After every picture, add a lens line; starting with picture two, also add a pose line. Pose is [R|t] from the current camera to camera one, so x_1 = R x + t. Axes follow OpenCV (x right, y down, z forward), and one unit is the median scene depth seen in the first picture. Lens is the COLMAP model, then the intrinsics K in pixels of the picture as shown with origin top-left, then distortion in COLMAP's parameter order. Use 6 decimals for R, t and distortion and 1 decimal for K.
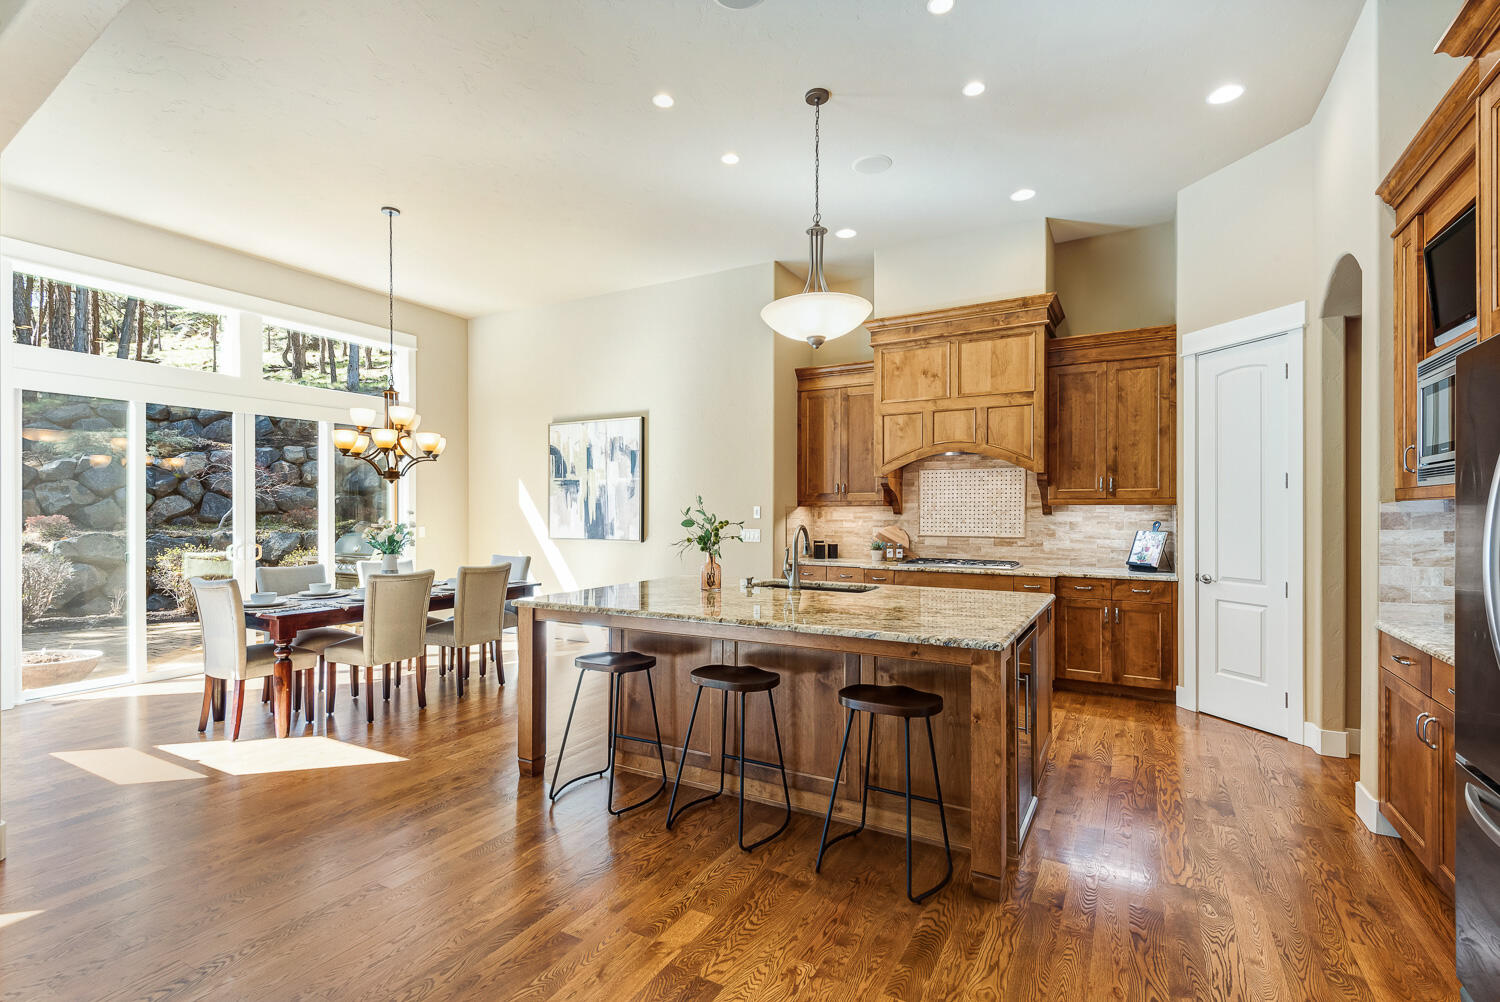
lens RADIAL K [[686.1, 0, 750.5], [0, 686.1, 509.0], [0, 0, 1]] dist [0.024734, -0.018463]
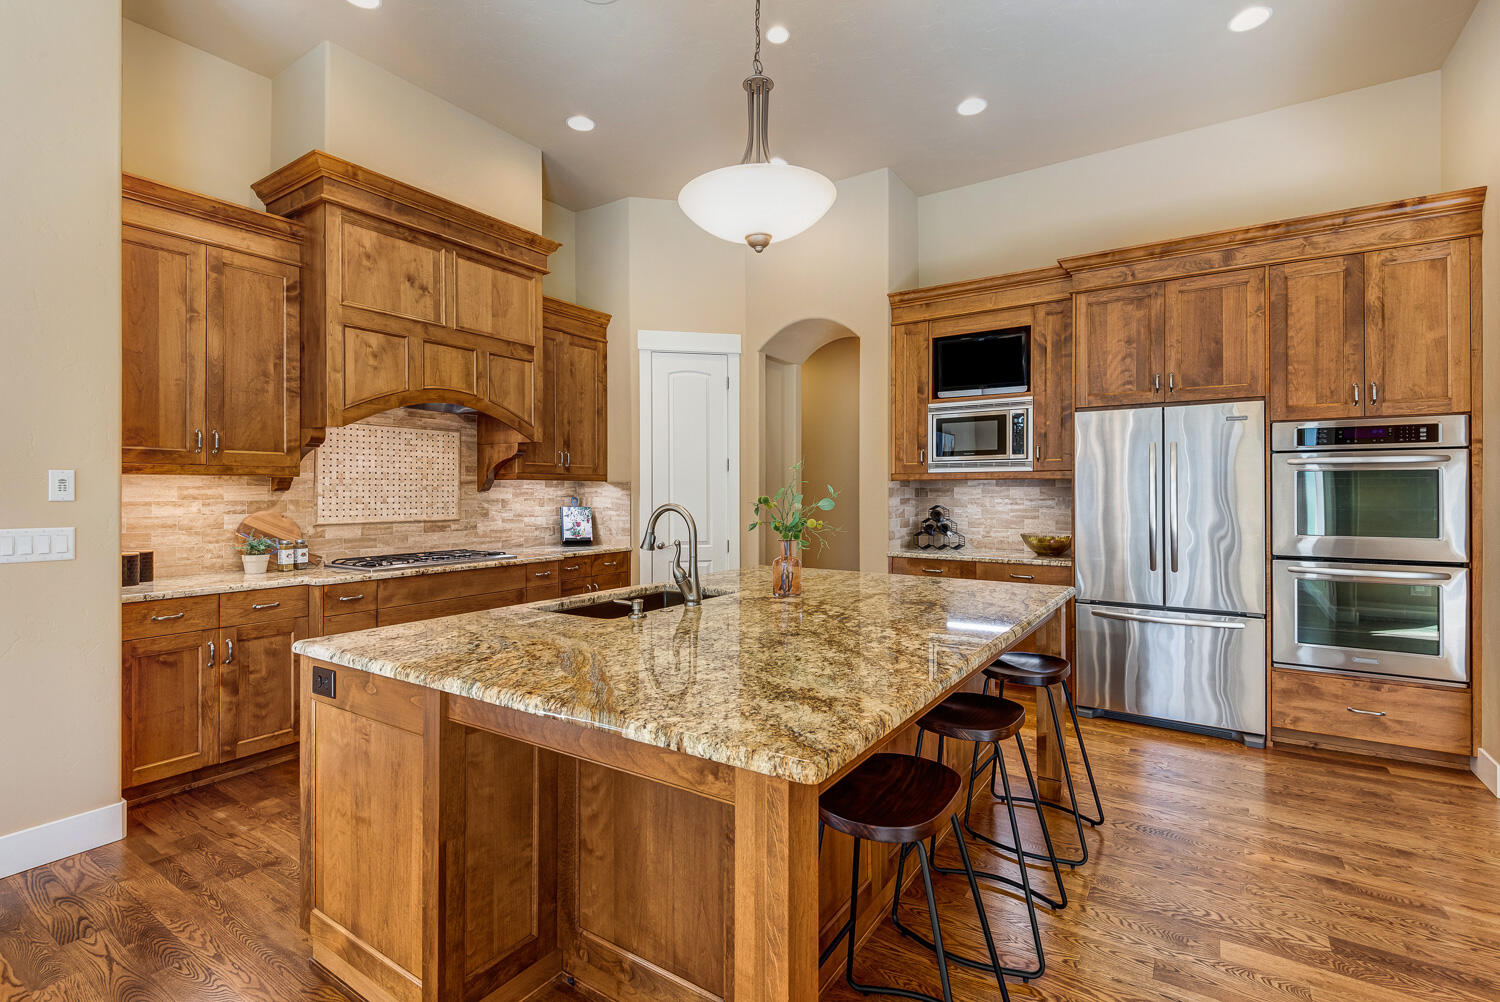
lens RADIAL K [[691.4, 0, 750.9], [0, 691.4, 492.1], [0, 0, 1]] dist [0.029639, -0.018810]
pose [[0.064358, -0.000135, 0.997927, -0.401355], [-0.001314, 0.999999, 0.000220, 0.008943], [-0.997926, -0.001325, 0.064358, 0.621743]]
